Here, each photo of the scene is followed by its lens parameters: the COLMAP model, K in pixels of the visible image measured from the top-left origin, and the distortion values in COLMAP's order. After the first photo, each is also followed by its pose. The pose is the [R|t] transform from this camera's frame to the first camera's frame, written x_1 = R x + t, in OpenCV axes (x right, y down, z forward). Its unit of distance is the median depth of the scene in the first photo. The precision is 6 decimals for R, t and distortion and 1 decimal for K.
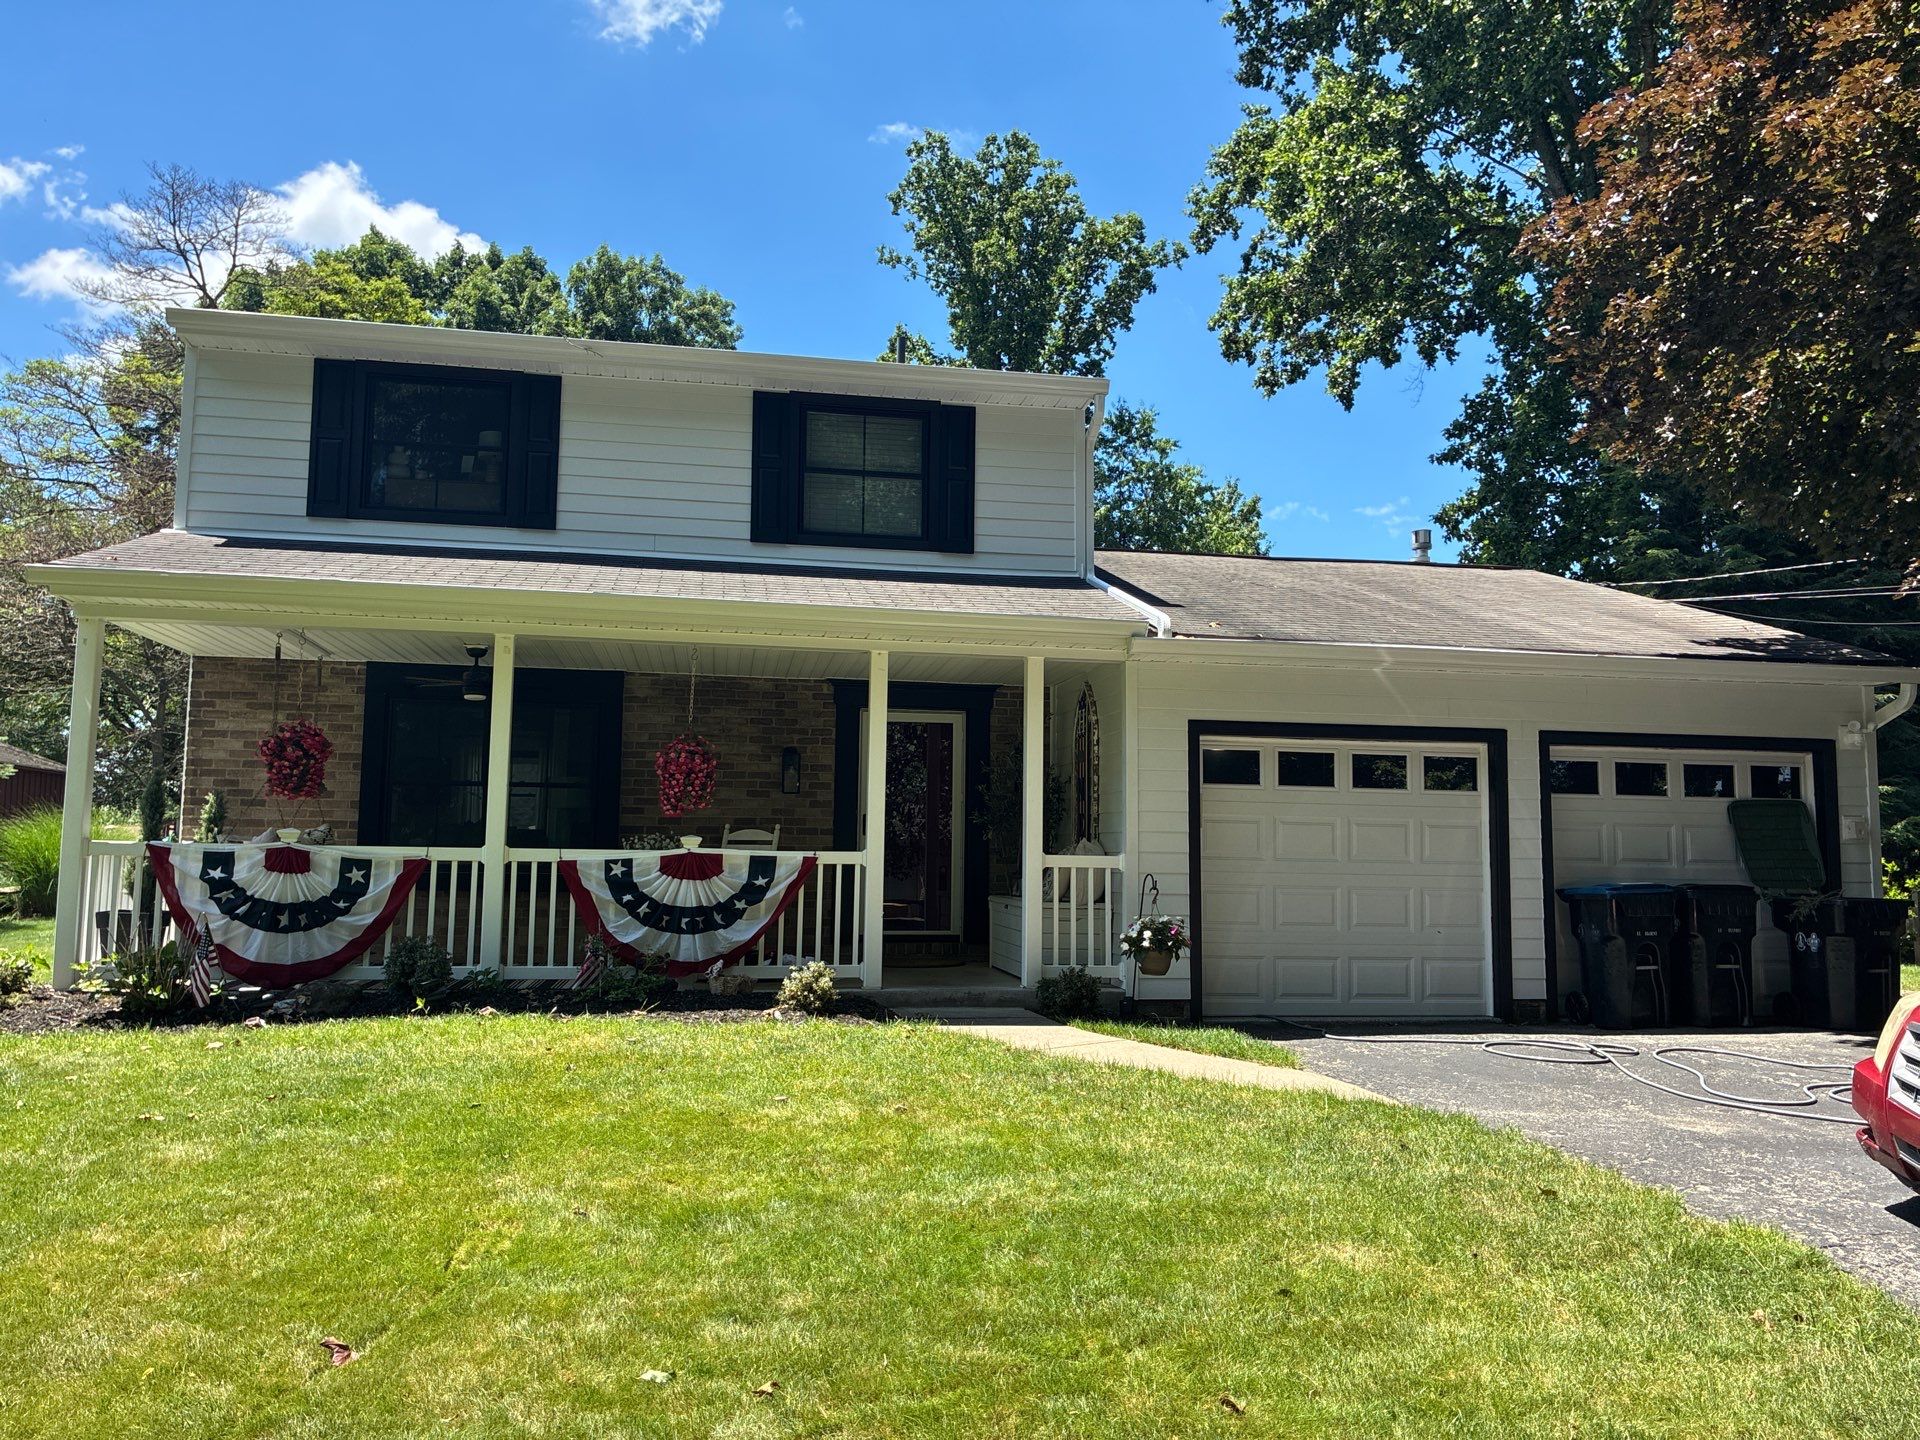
lens RADIAL K [[1473.0, 0, 959.6], [0, 1473.0, 724.9], [0, 0, 1]] dist [0.023576, -0.028068]
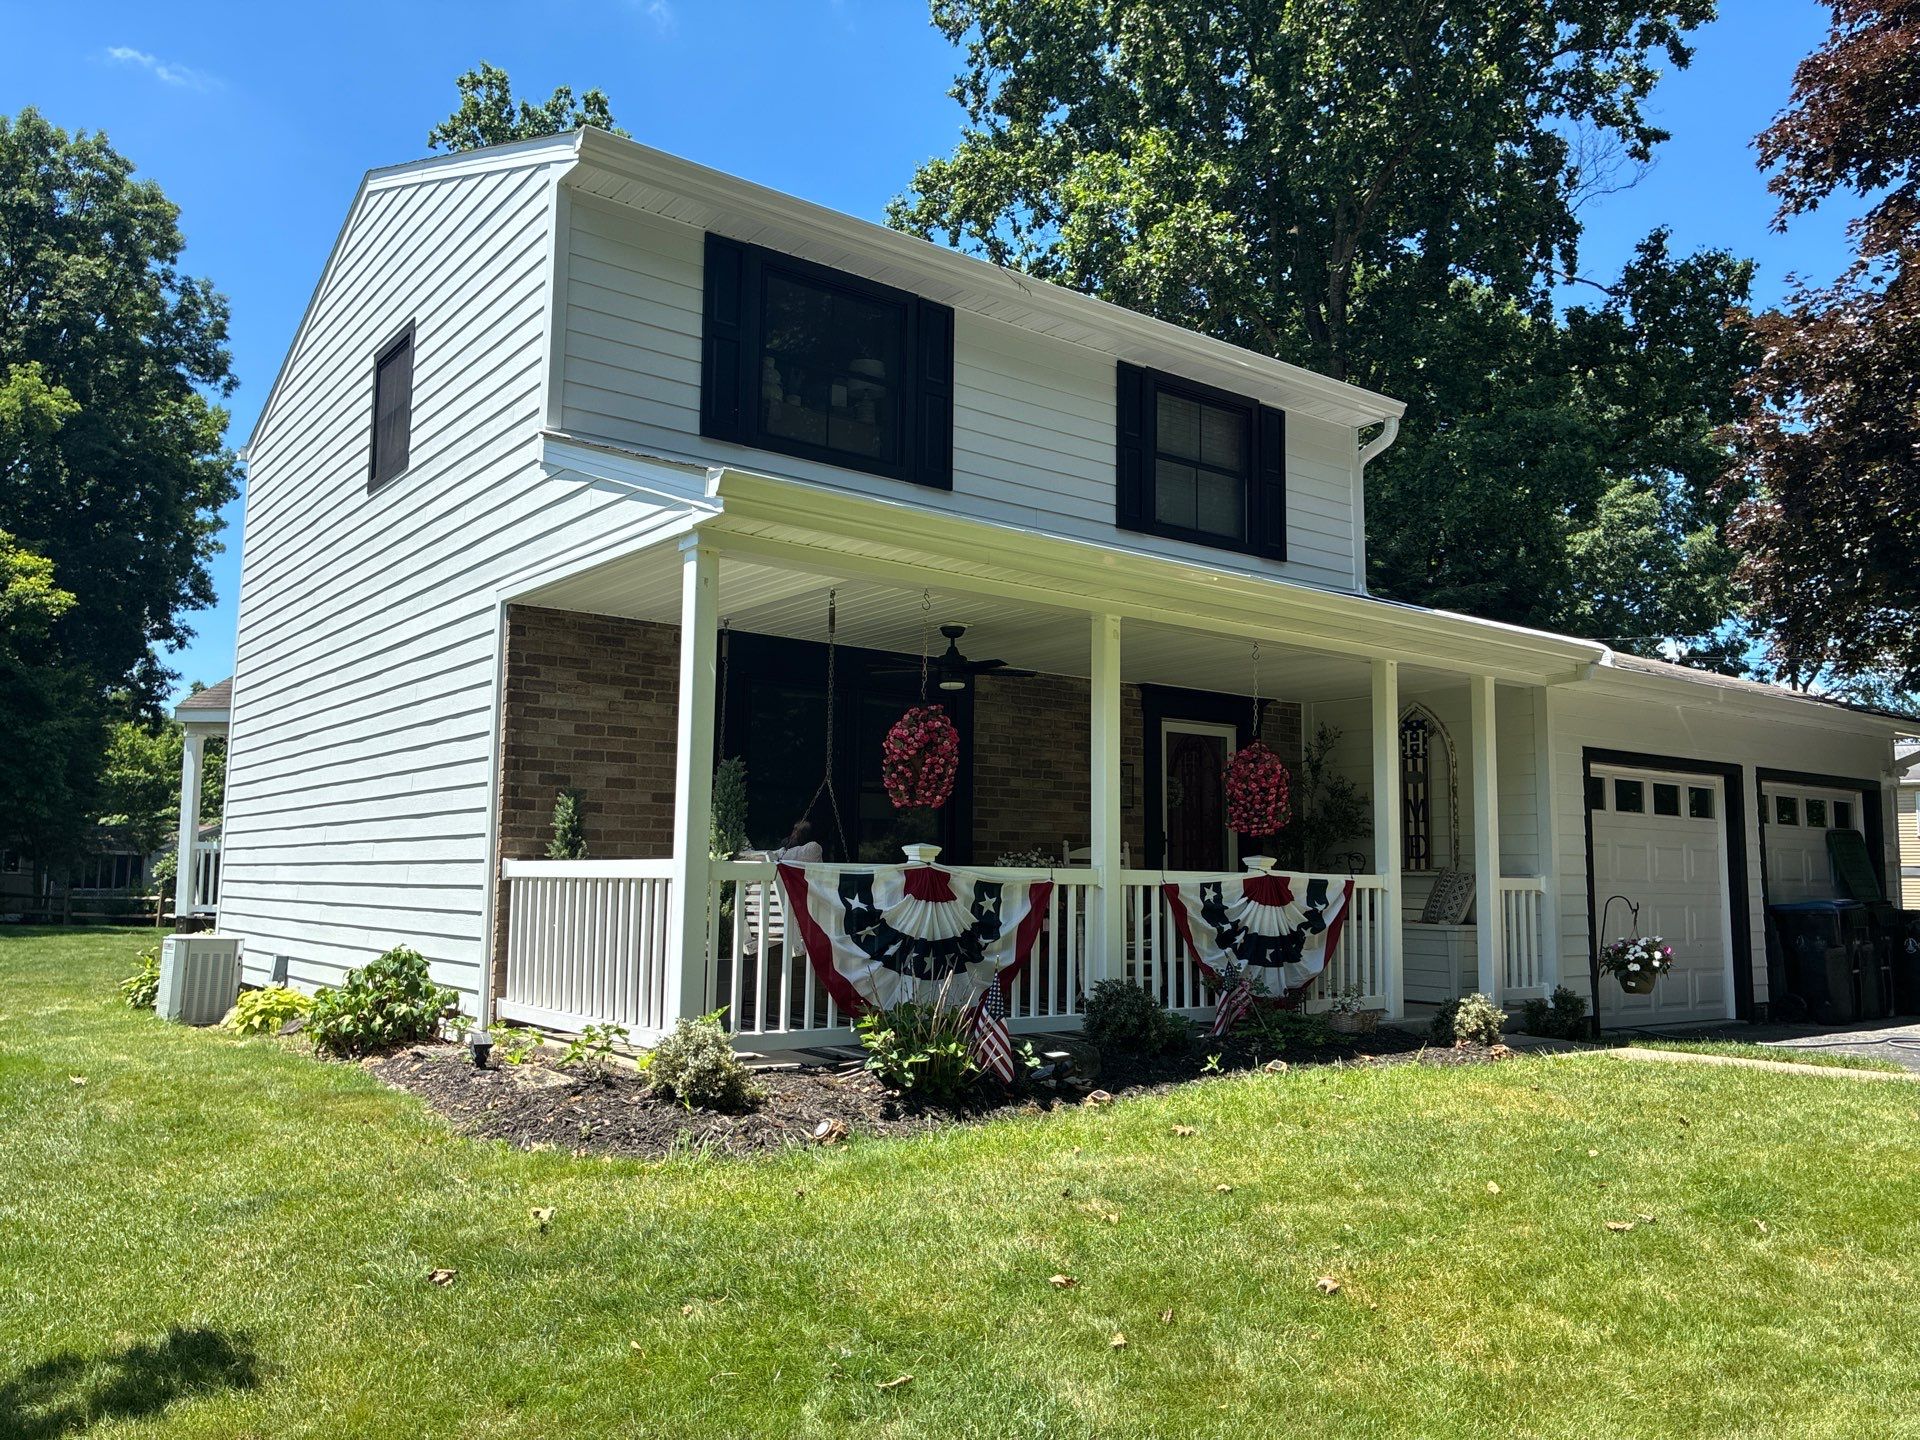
lens RADIAL K [[1473.0, 0, 958.5], [0, 1473.0, 735.4], [0, 0, 1]] dist [0.023576, -0.028068]
pose [[0.889406, 0.042206, 0.455166, -0.701468], [-0.042102, 0.999059, -0.010372, 0.017660], [-0.455176, -0.009939, 0.890346, 0.267228]]
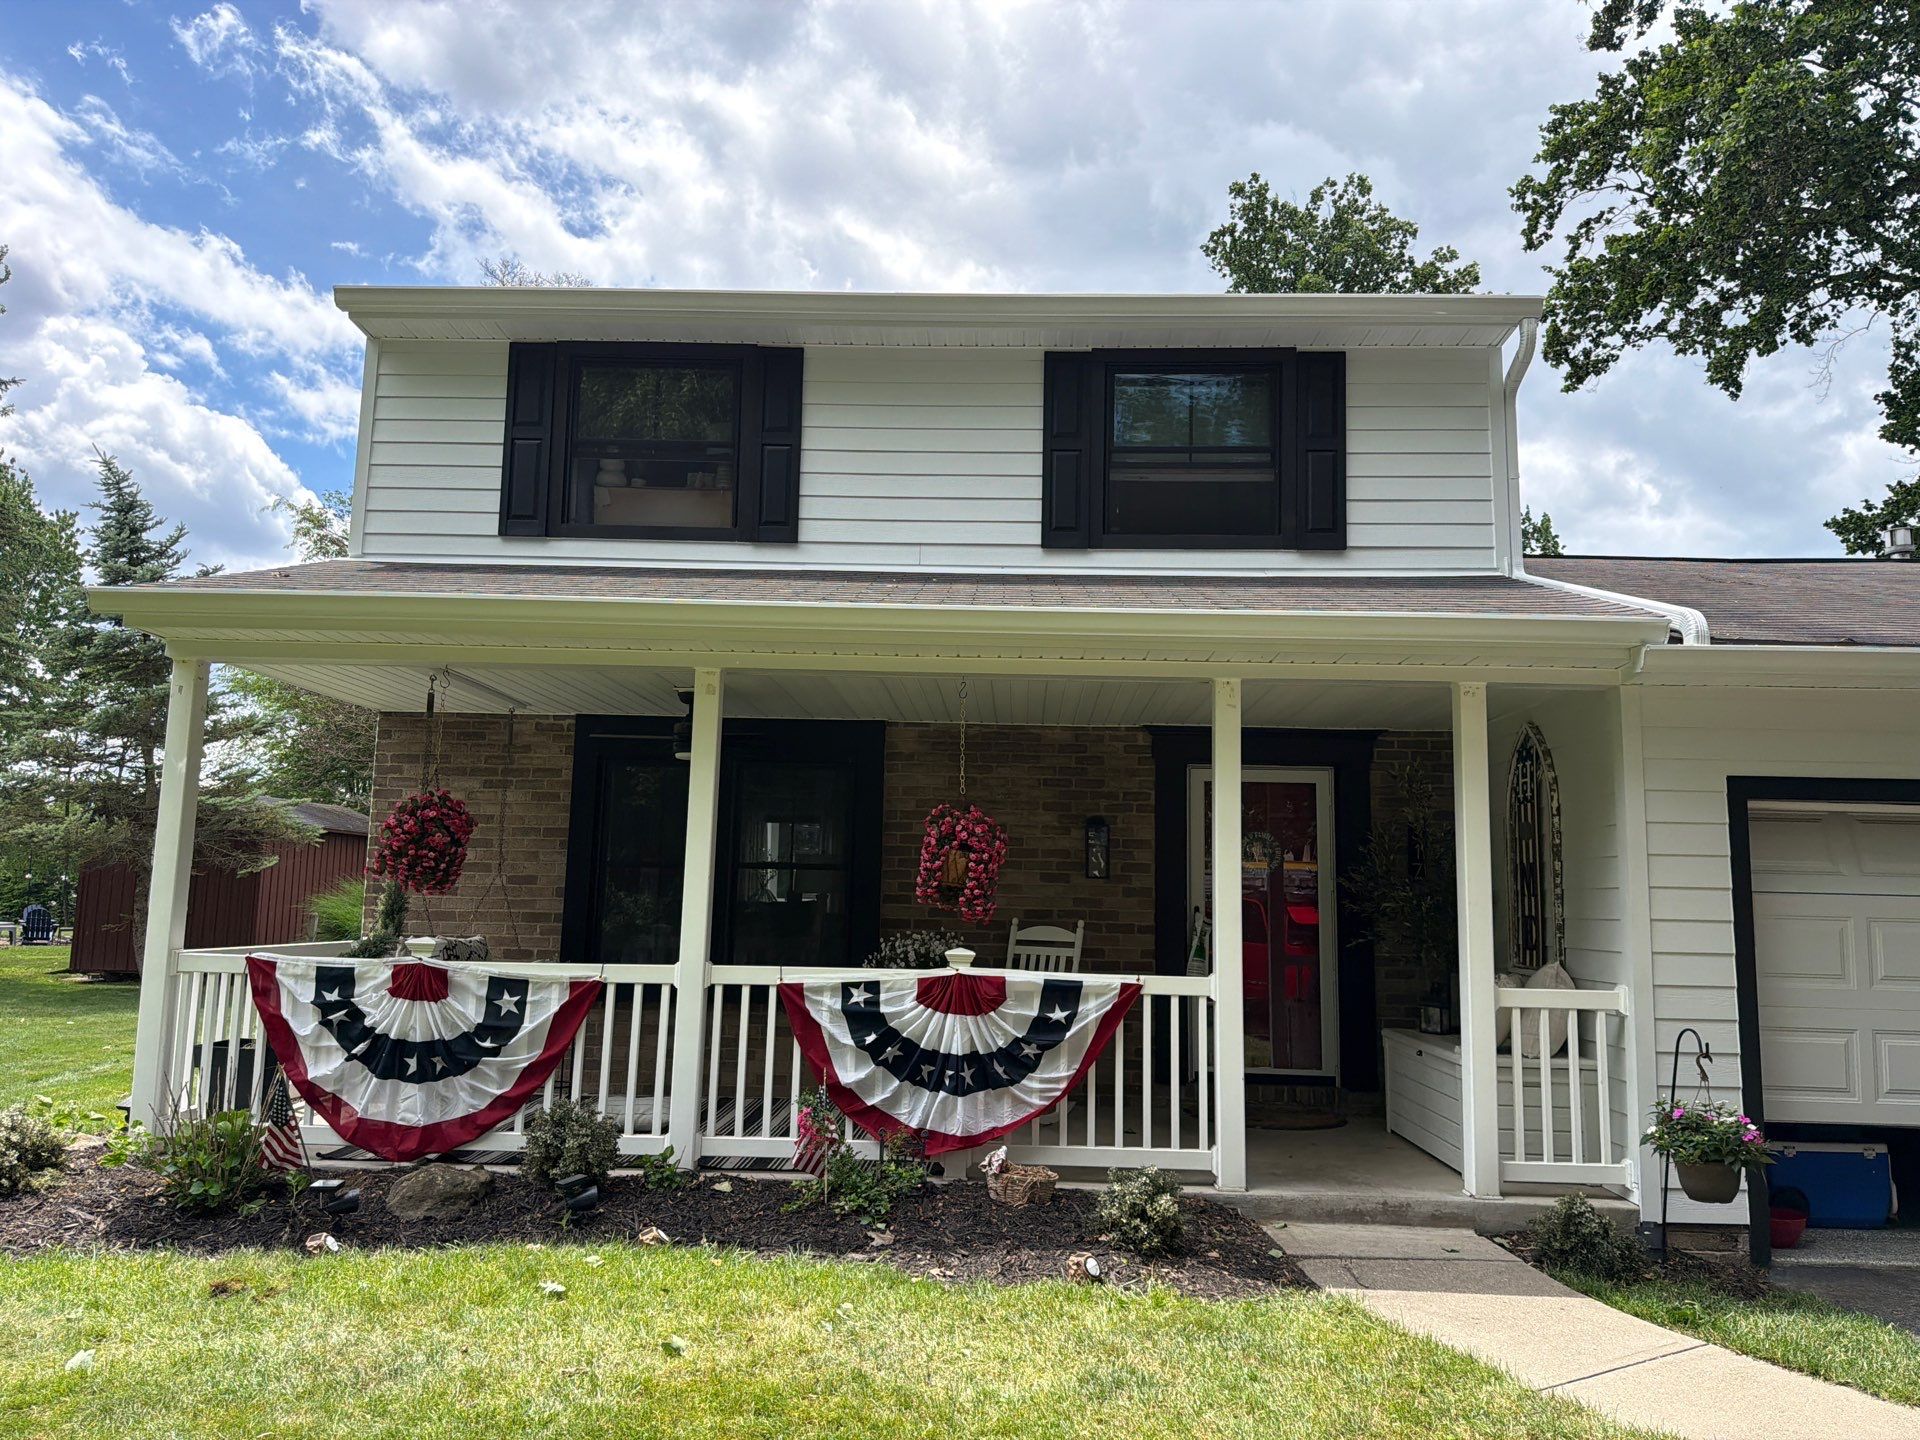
lens RADIAL K [[1357.9, 0, 955.6], [0, 1357.9, 736.6], [0, 0, 1]] dist [0.060482, -0.033837]
pose [[0.978172, -0.016829, -0.207112, -0.045776], [0.009839, 0.999348, -0.034733, -0.002914], [0.207561, 0.031937, 0.977700, 0.340563]]
